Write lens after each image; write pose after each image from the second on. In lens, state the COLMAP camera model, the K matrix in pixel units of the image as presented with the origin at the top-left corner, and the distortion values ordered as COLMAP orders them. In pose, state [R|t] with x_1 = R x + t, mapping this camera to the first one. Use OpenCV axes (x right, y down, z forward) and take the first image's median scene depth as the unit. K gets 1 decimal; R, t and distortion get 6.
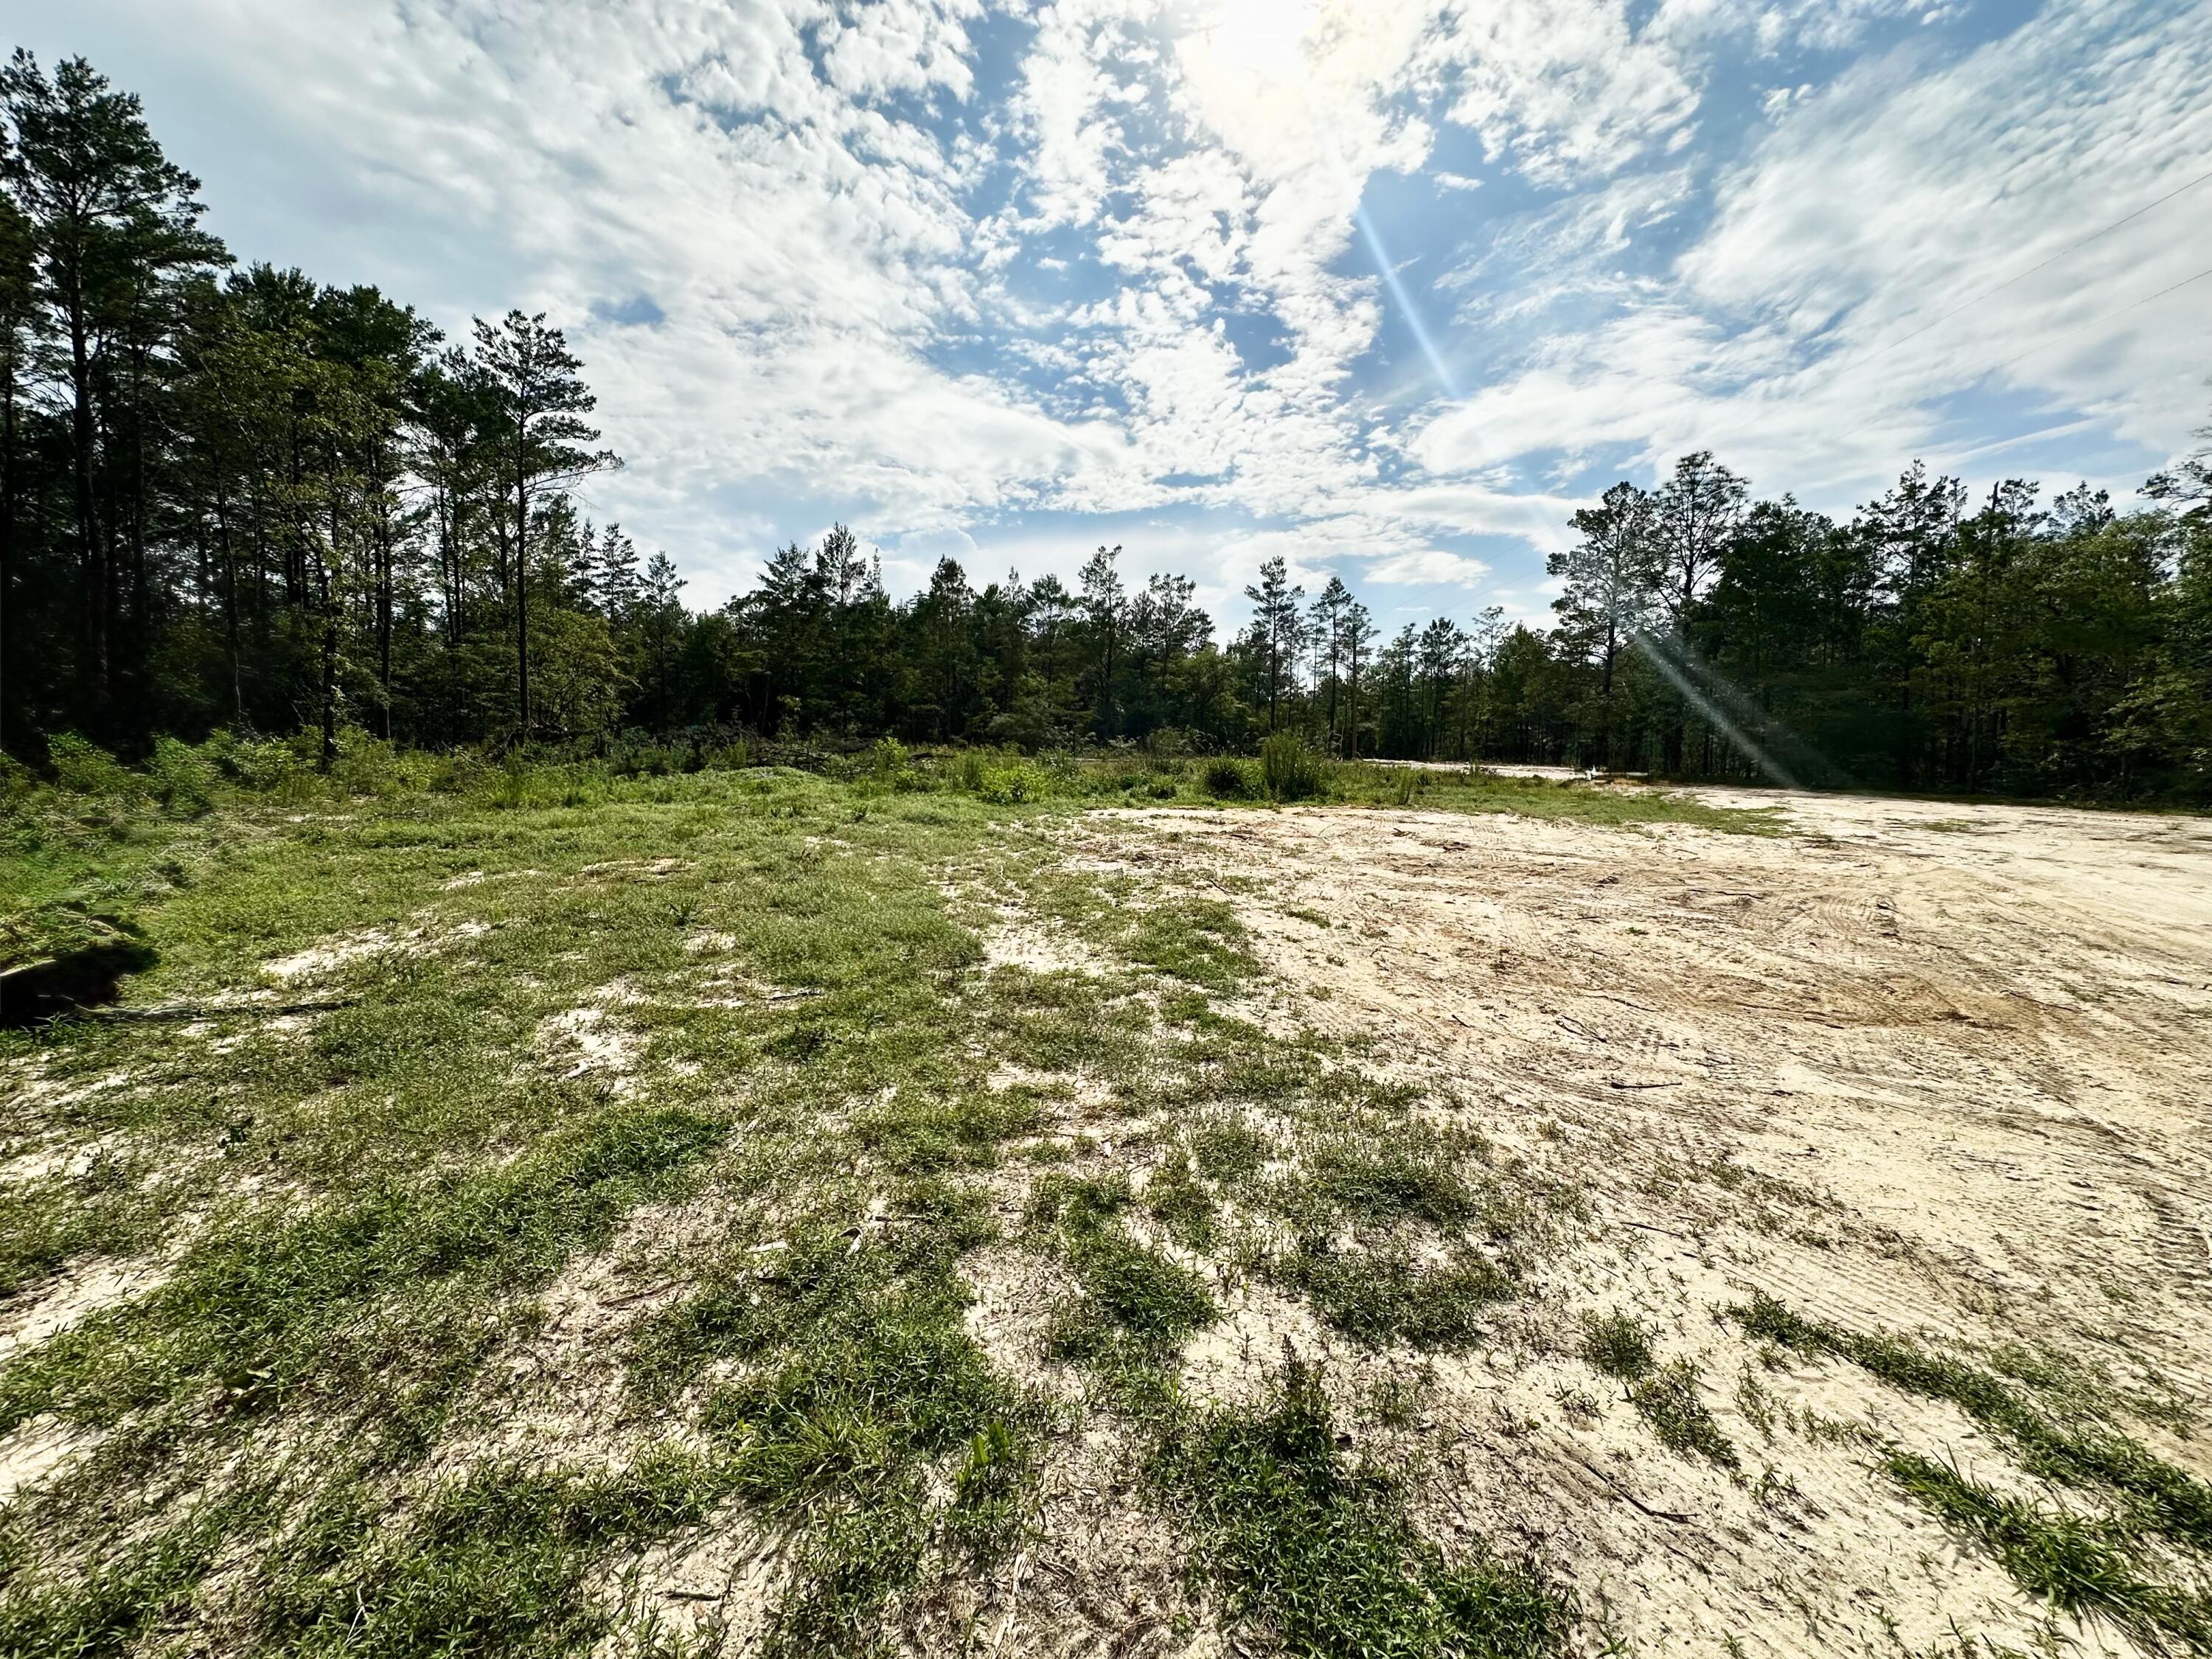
lens RADIAL K [[889.3, 0, 1104.1], [0, 889.3, 826.0], [0, 0, 1]] dist [-0.000717, 0.000414]
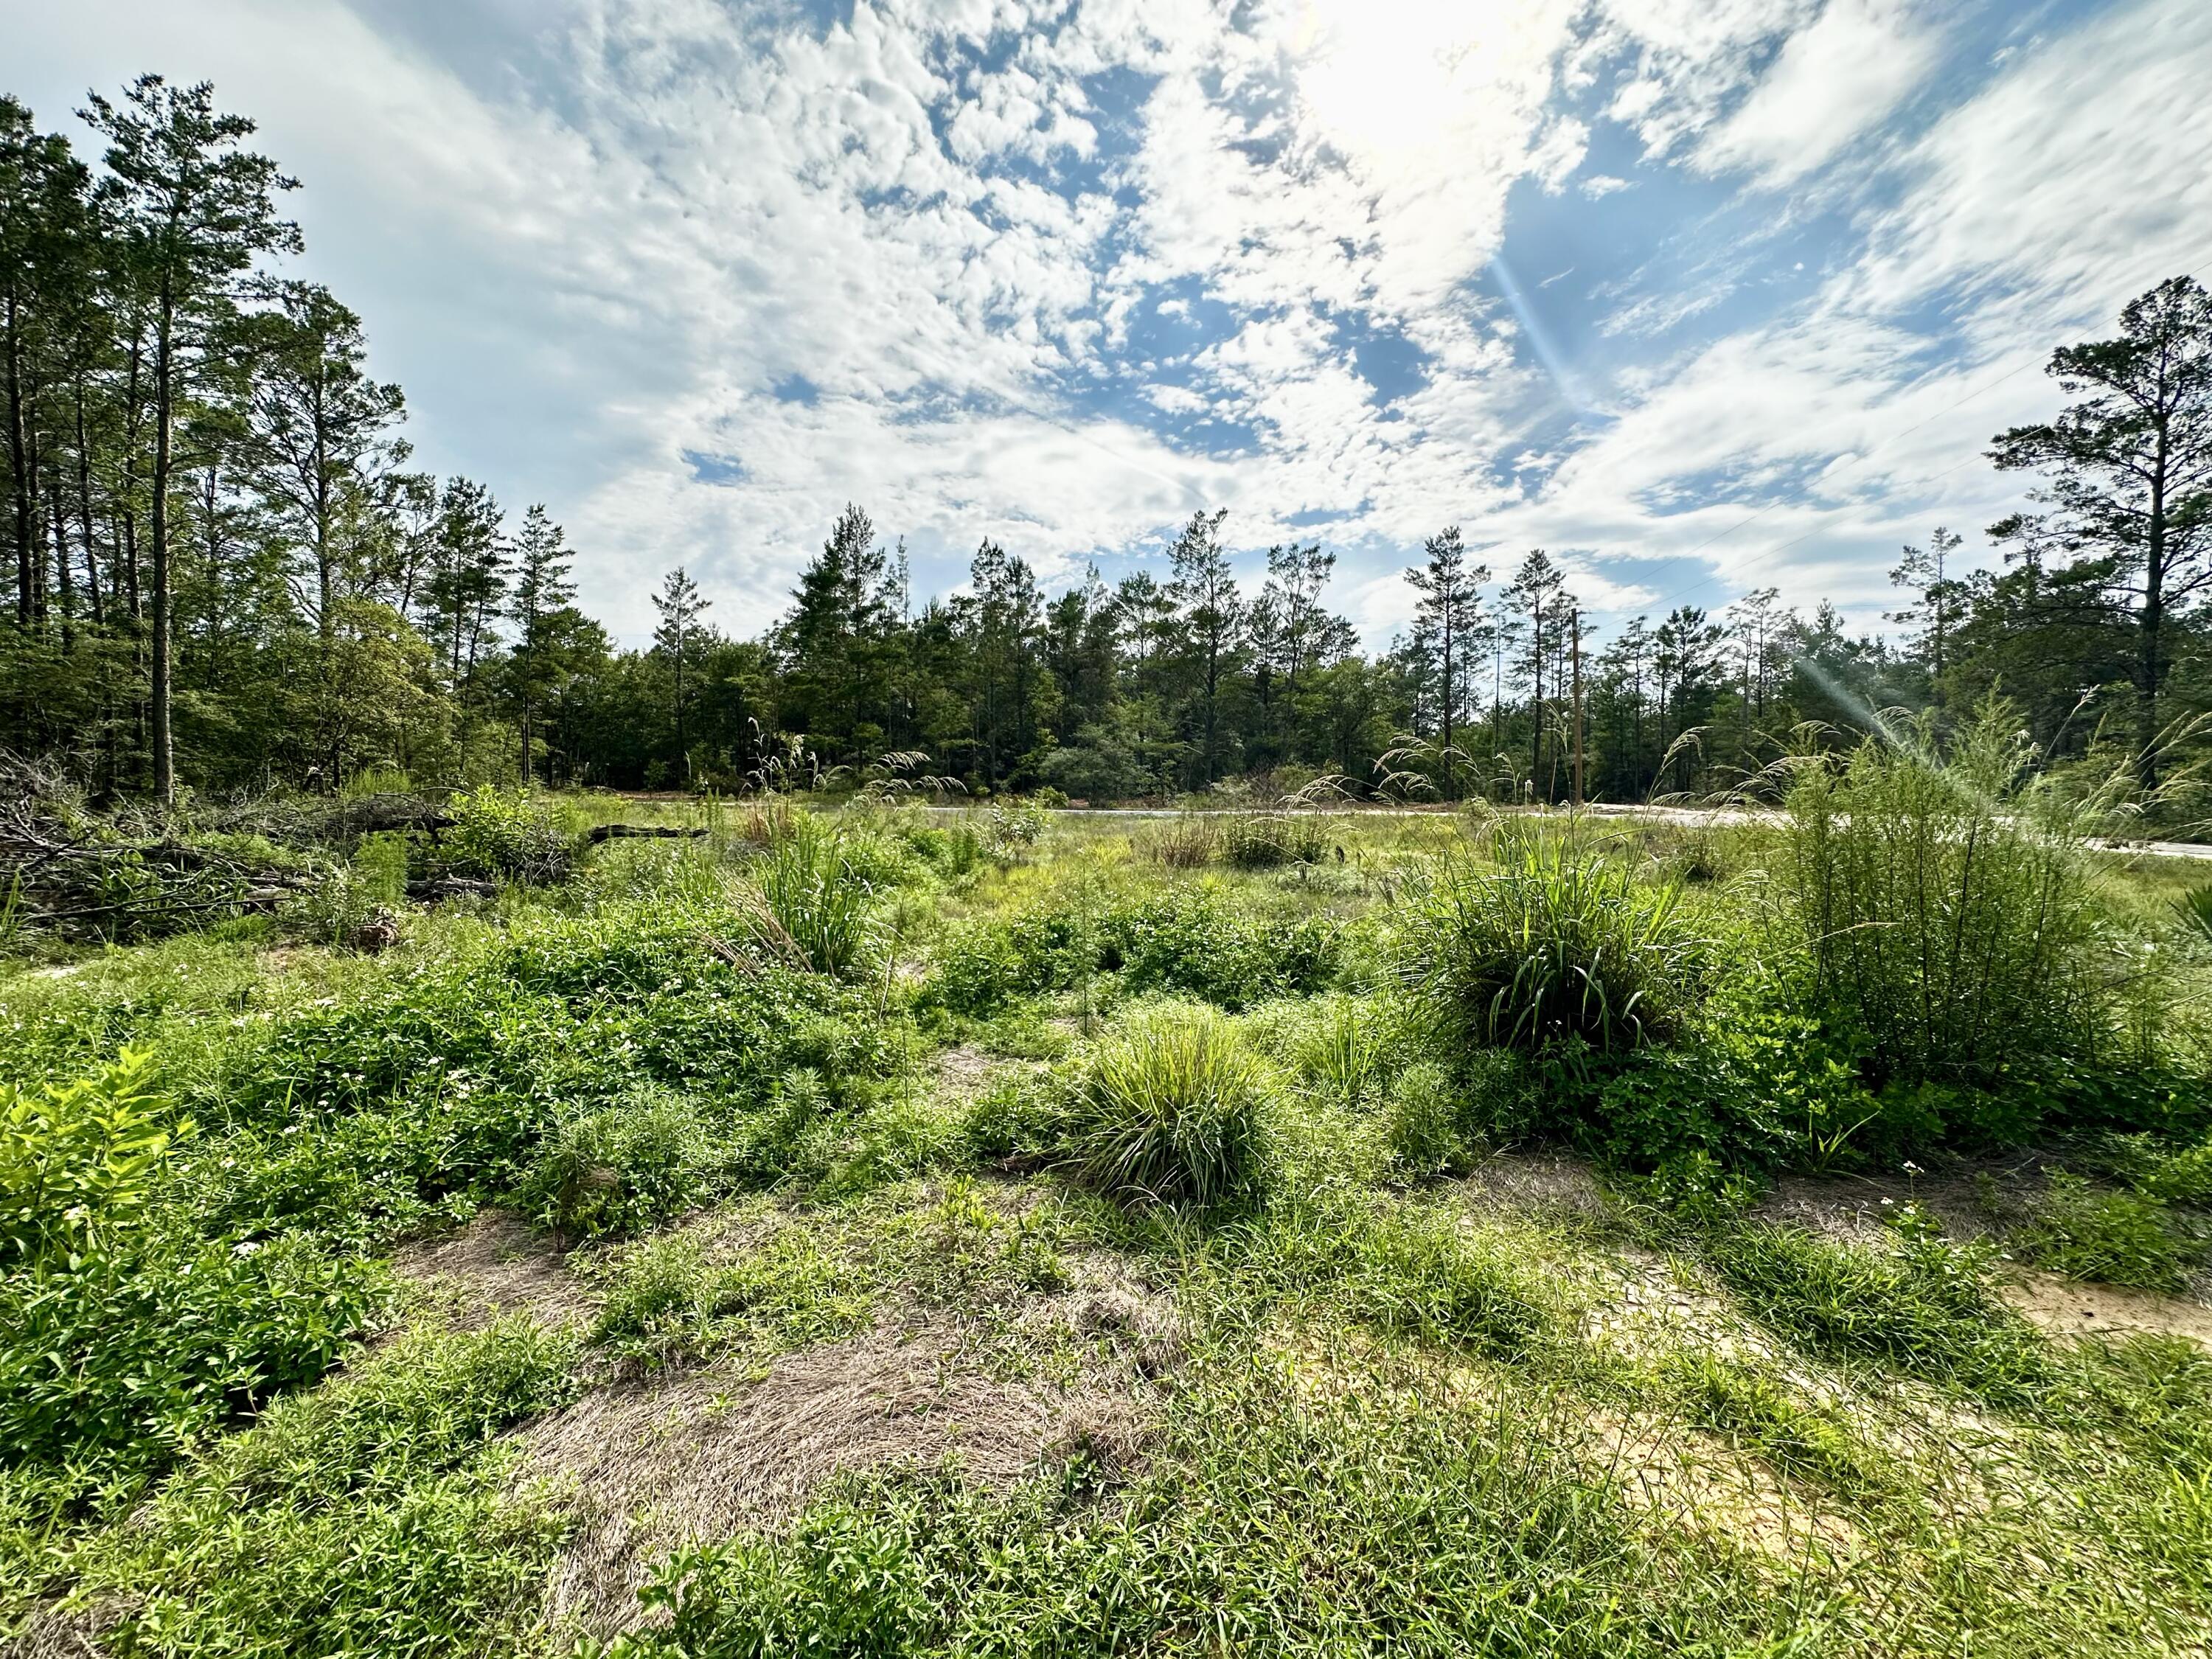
lens RADIAL K [[876.2, 0, 1095.3], [0, 876.2, 810.9], [0, 0, 1]] dist [-0.015586, -0.000160]
pose [[0.986627, -0.009233, -0.162733, 0.020275], [-0.001219, 0.997948, -0.064014, -0.022883], [0.162990, 0.063357, 0.984591, 0.233387]]
